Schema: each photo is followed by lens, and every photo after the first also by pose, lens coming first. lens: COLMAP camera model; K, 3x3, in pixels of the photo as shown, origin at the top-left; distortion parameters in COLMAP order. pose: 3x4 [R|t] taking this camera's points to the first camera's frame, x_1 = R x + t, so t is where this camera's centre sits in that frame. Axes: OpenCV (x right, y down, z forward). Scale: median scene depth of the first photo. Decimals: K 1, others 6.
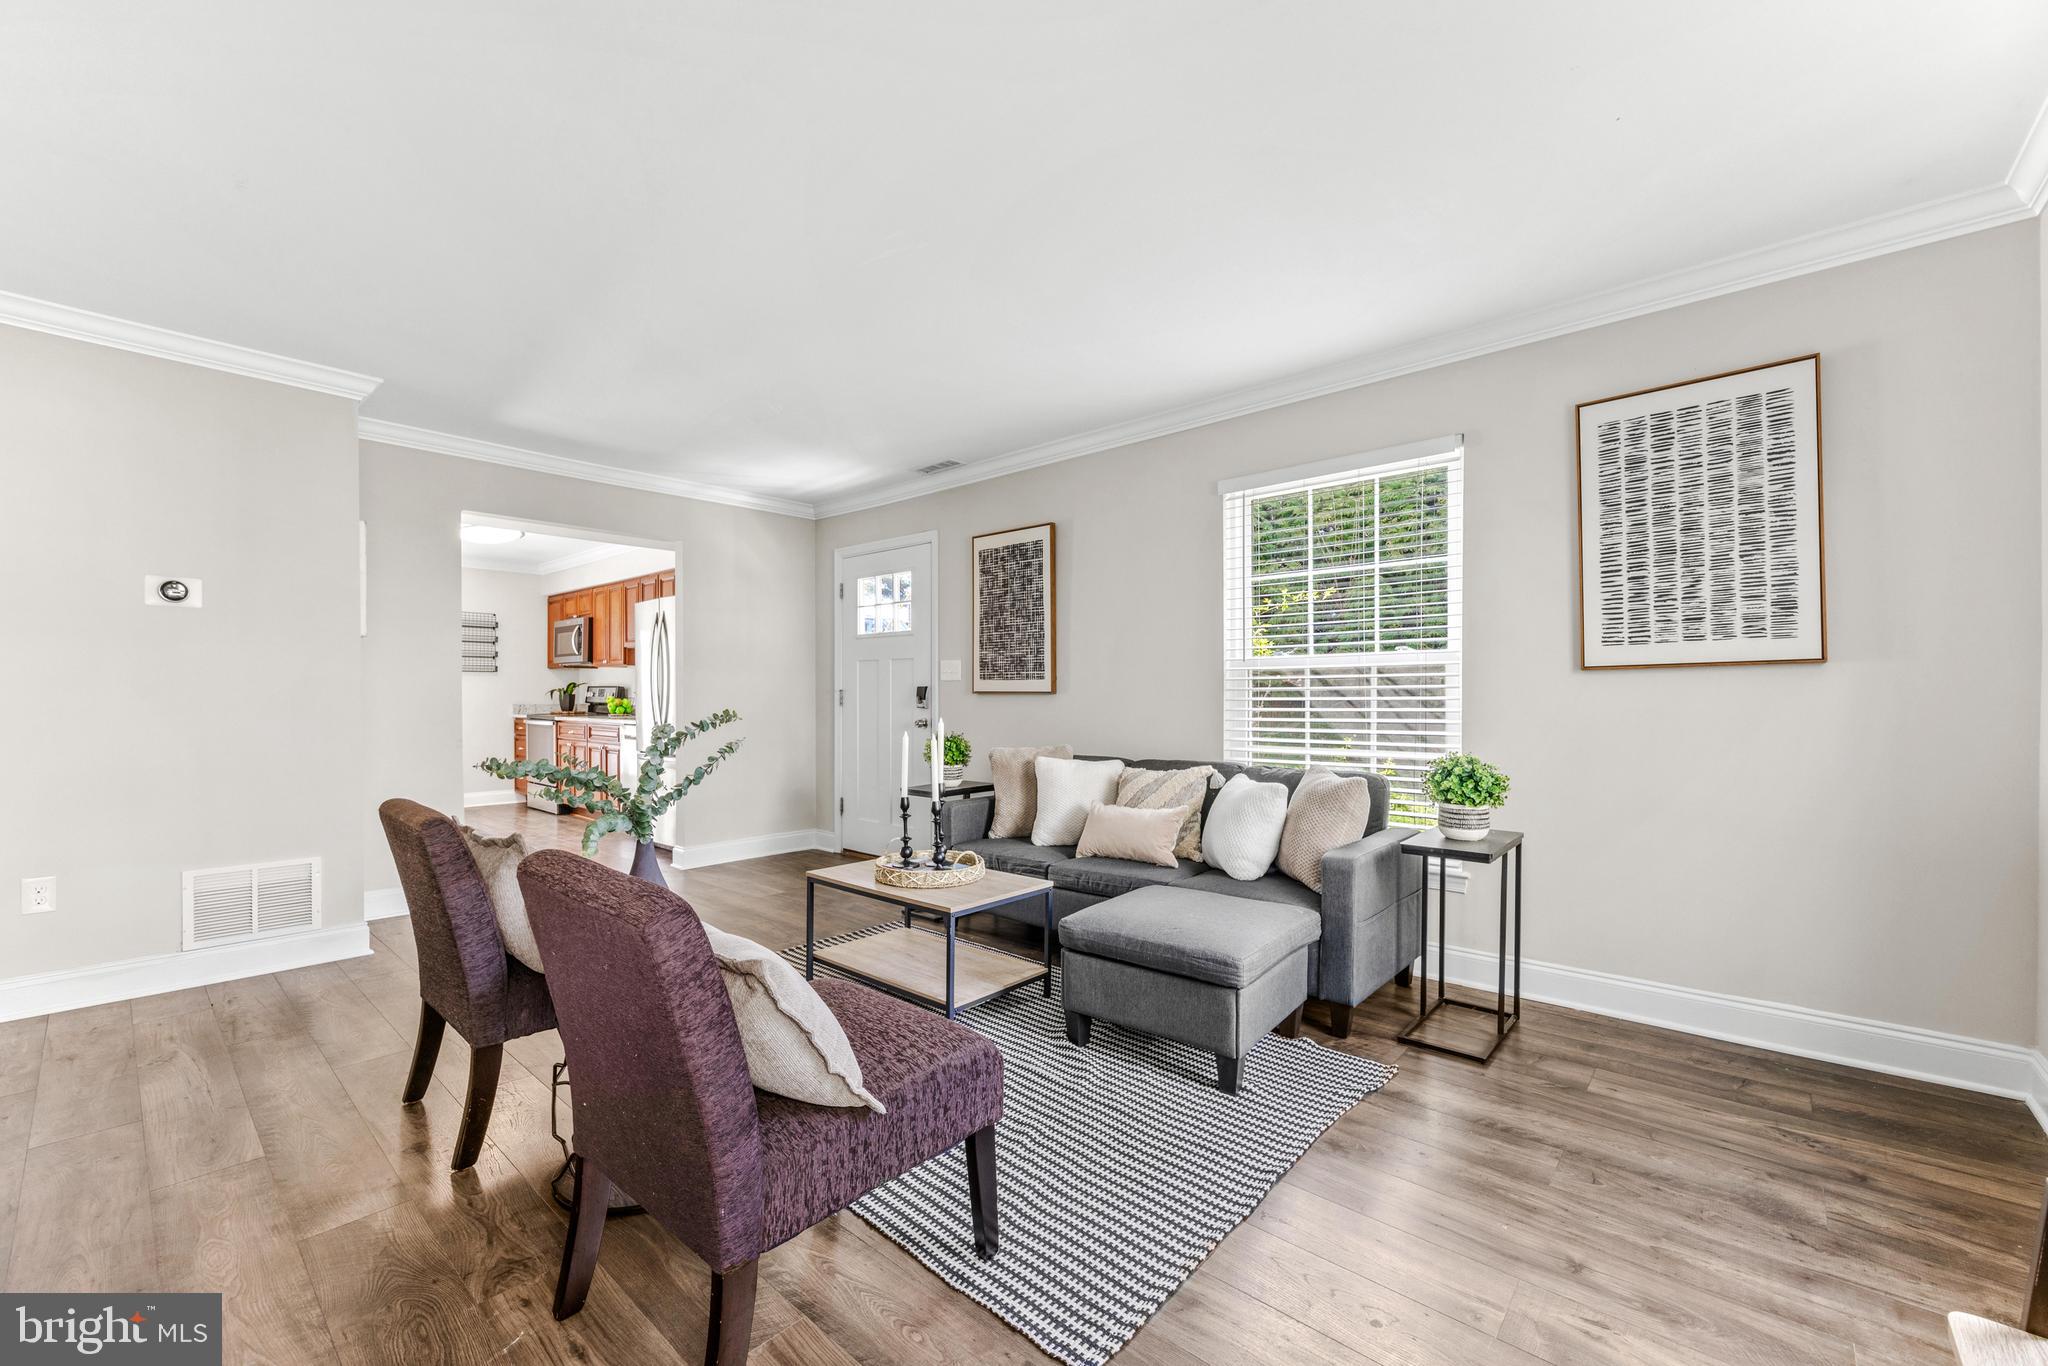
lens RADIAL K [[820.7, 0, 1019.1], [0, 820.7, 698.8], [0, 0, 1]] dist [-0.002540, -0.000161]
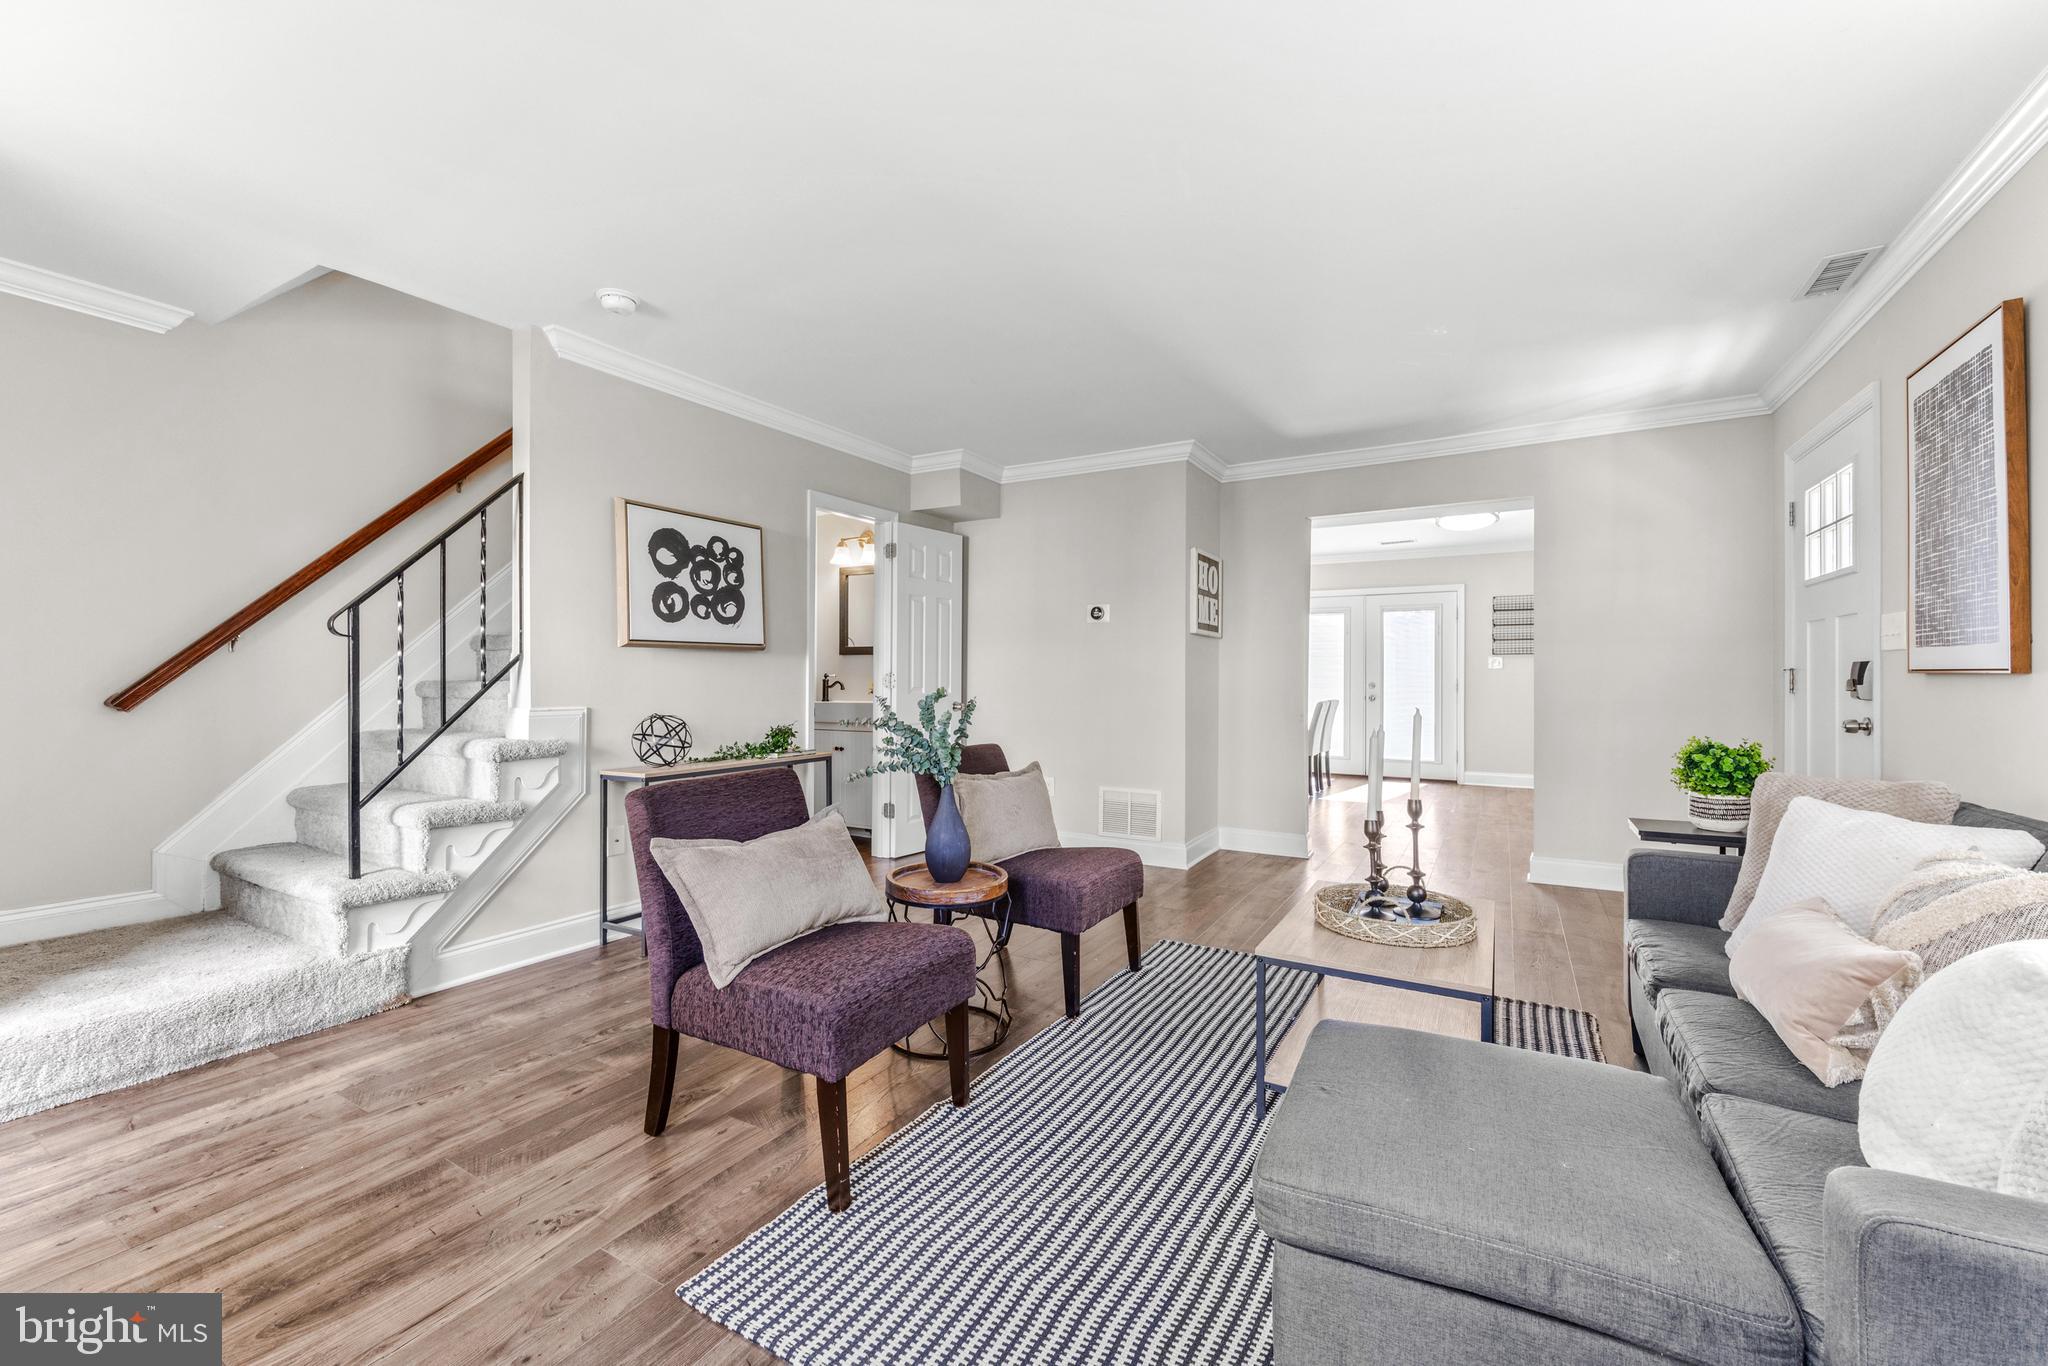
lens RADIAL K [[820.7, 0, 1026.4], [0, 820.7, 679.9], [0, 0, 1]] dist [-0.002540, -0.000161]
pose [[0.205570, 0.002115, -0.978640, 0.224288], [-0.003885, 0.999992, 0.001345, -0.000237], [0.978635, 0.003525, 0.205577, 0.219737]]
